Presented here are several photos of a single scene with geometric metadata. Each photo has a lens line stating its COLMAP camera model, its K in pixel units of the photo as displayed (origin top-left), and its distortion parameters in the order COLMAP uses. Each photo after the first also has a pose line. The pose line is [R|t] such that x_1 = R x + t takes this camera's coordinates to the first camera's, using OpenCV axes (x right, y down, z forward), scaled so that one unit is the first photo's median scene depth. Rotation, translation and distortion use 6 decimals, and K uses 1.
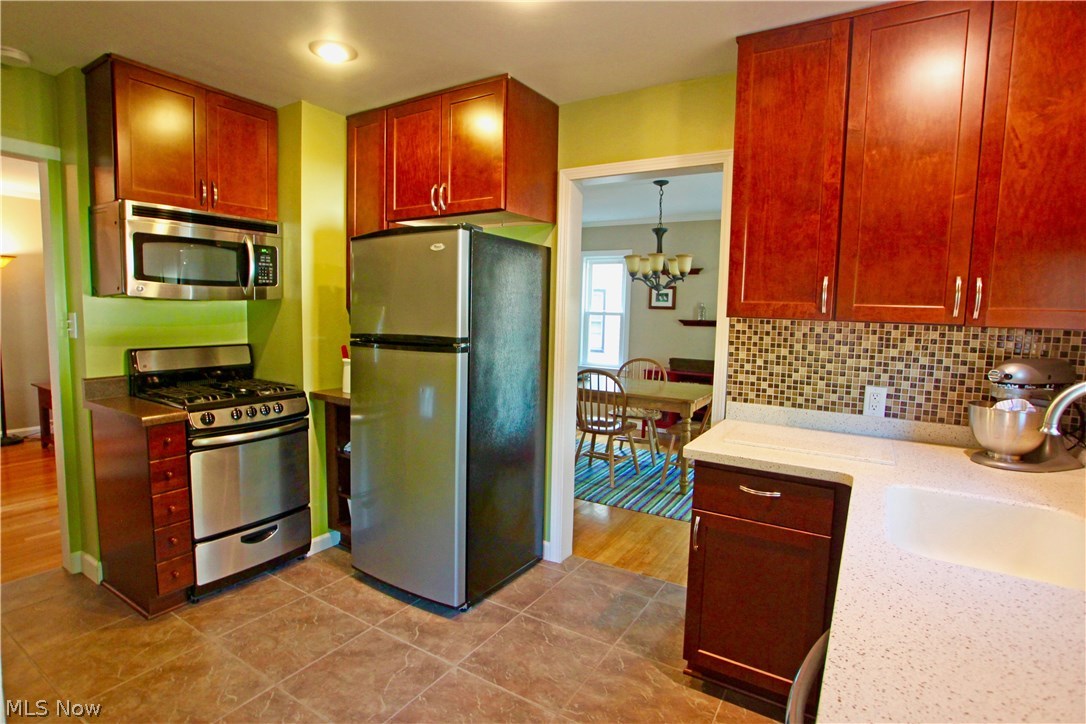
lens RADIAL K [[542.9, 0, 540.3], [0, 542.9, 355.5], [0, 0, 1]] dist [-0.062459, 0.021640]
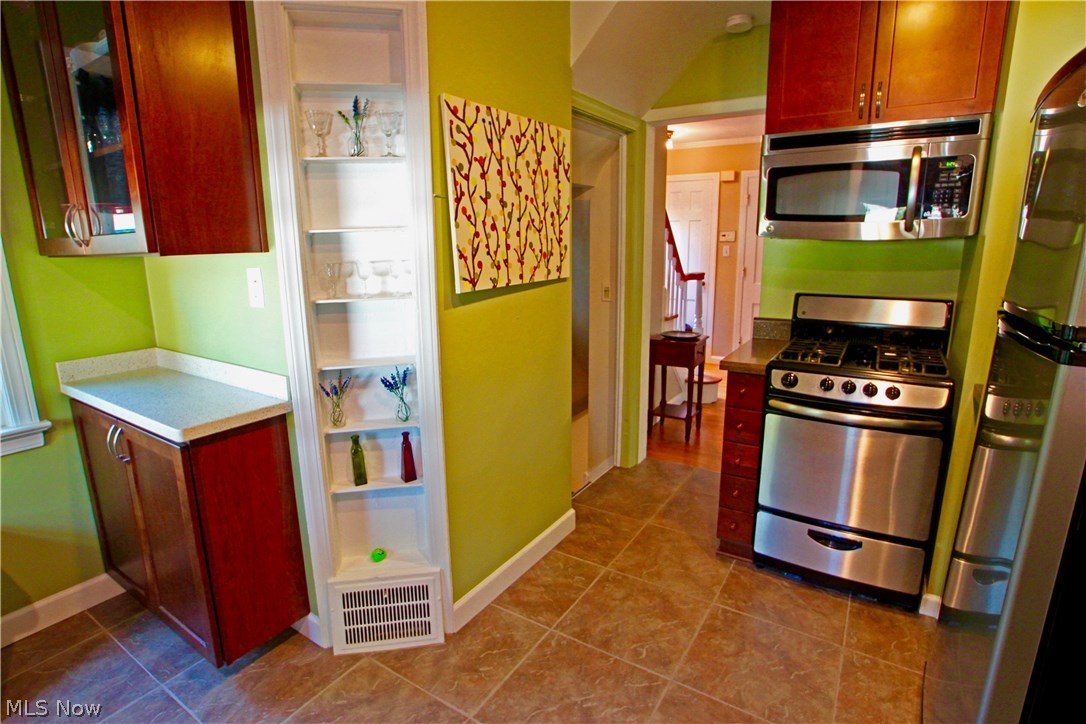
lens RADIAL K [[542.9, 0, 539.8], [0, 542.9, 357.9], [0, 0, 1]] dist [-0.062459, 0.021640]
pose [[-0.018313, 0.187490, -0.982096, 0.242373], [-0.081064, 0.978748, 0.188362, -0.050295], [0.996541, 0.083062, -0.002725, 0.641038]]
